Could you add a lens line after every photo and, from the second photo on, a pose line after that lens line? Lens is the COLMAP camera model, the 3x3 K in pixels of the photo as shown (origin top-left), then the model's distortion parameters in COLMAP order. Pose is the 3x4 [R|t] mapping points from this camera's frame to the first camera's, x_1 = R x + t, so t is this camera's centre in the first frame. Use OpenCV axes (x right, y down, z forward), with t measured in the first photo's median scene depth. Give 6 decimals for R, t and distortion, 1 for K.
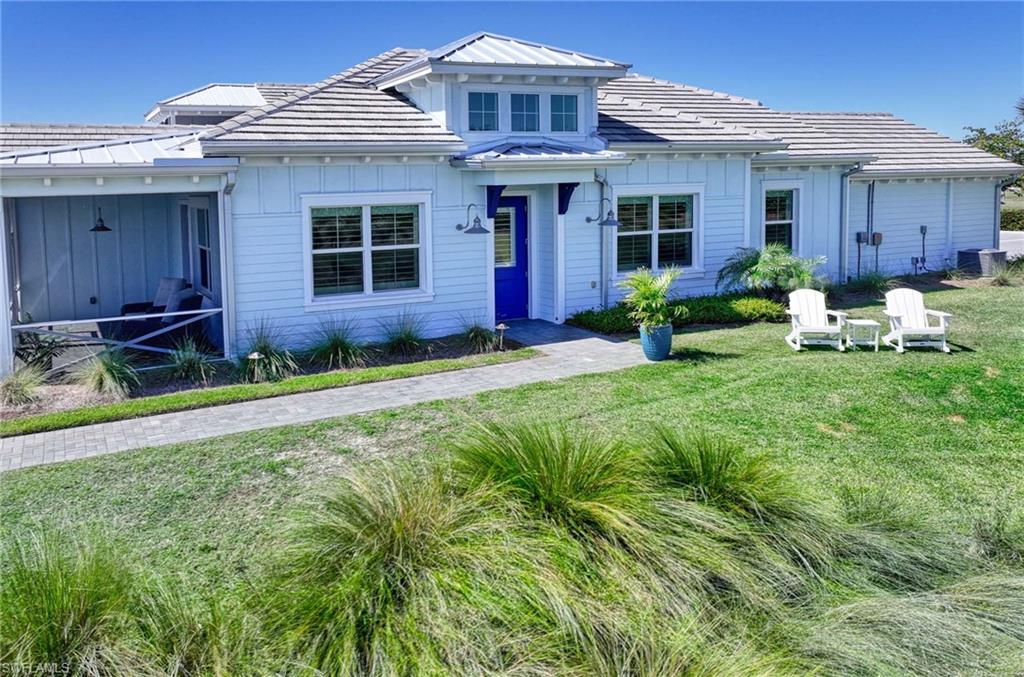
lens RADIAL K [[804.9, 0, 447.3], [0, 804.9, 261.0], [0, 0, 1]] dist [0.016240, -0.007931]
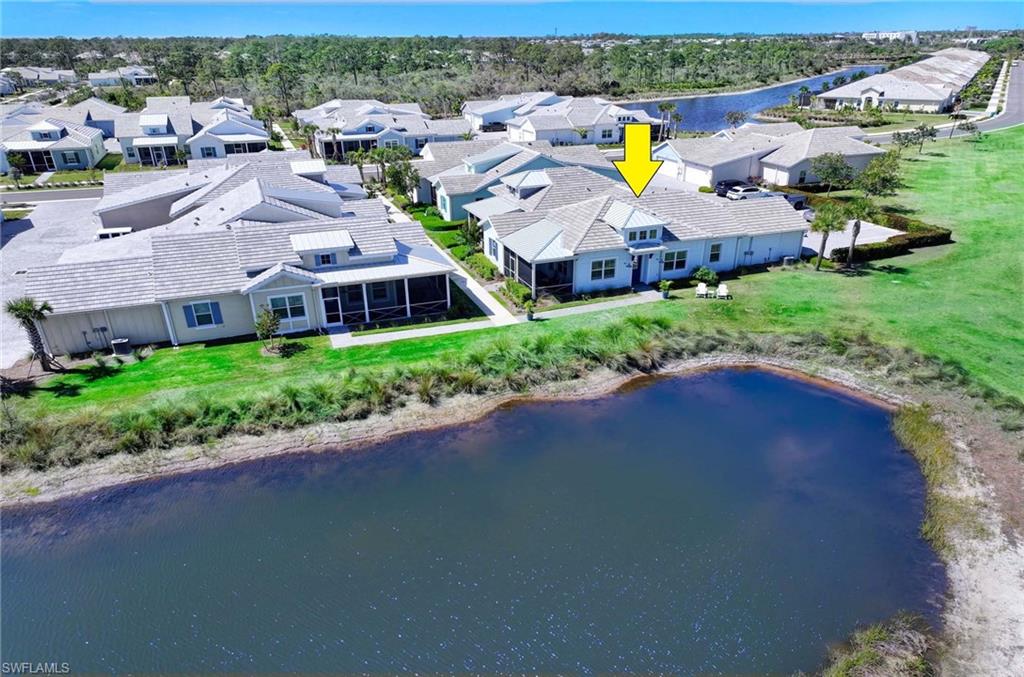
lens RADIAL K [[677.0, 0, 506.2], [0, 677.0, 404.6], [0, 0, 1]] dist [0.005911, 0.004446]
pose [[0.994366, 0.053206, -0.091680, -0.236806], [-0.013391, 0.921026, 0.389271, -0.729321], [0.105152, -0.385850, 0.916549, -2.599698]]
